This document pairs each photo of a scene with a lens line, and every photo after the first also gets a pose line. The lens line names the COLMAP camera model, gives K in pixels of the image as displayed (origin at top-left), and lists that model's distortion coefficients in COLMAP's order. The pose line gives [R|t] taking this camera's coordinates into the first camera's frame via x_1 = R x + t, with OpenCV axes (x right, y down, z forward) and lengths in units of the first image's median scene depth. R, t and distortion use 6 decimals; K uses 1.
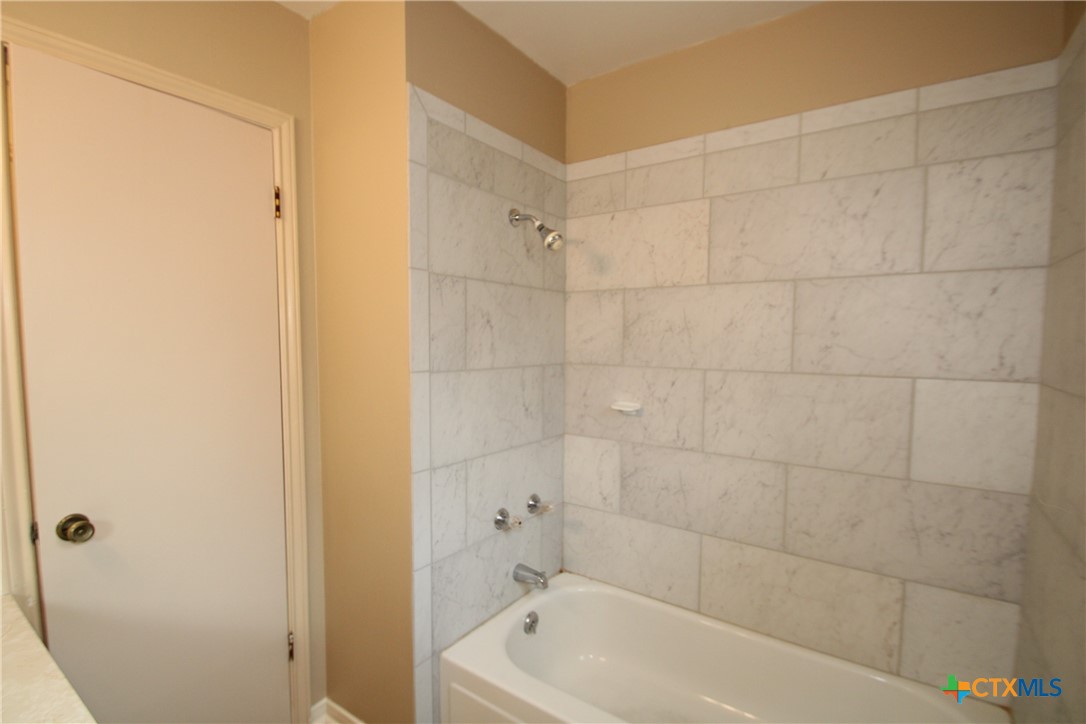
lens RADIAL K [[506.7, 0, 536.7], [0, 506.7, 371.7], [0, 0, 1]] dist [0.003498, -0.013543]
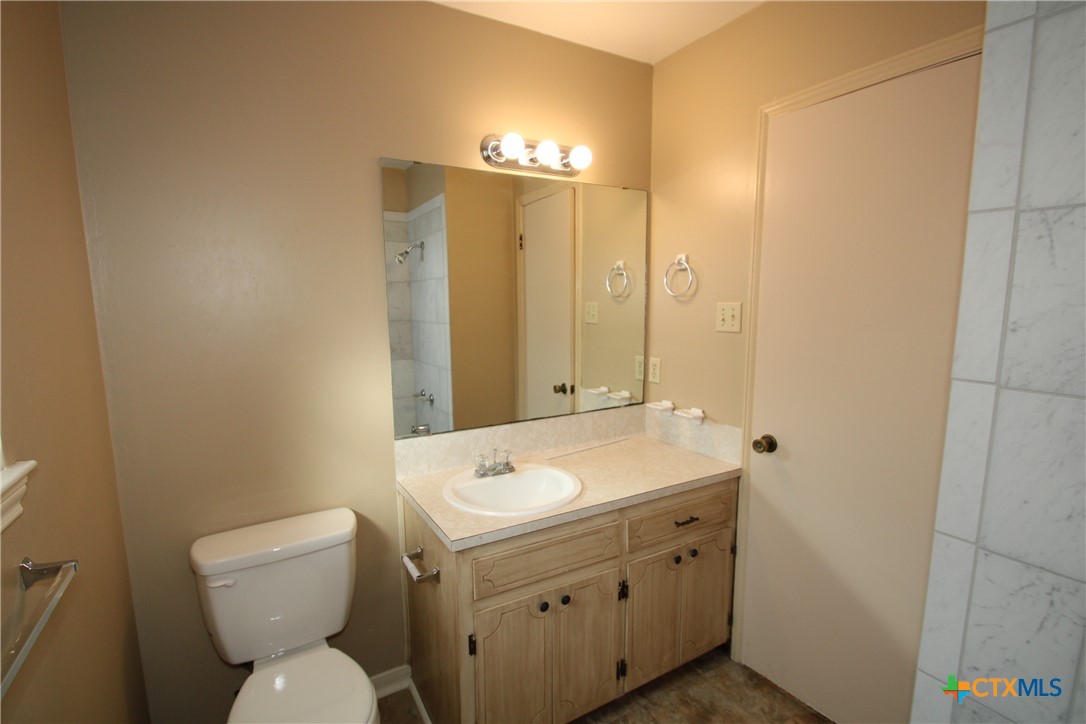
lens RADIAL K [[506.7, 0, 536.7], [0, 506.7, 371.7], [0, 0, 1]] dist [0.003498, -0.013543]
pose [[-0.381877, 0.121323, -0.916215, 0.520742], [-0.084185, 0.982659, 0.165210, -0.065208], [0.920371, 0.140221, -0.365042, 0.723002]]
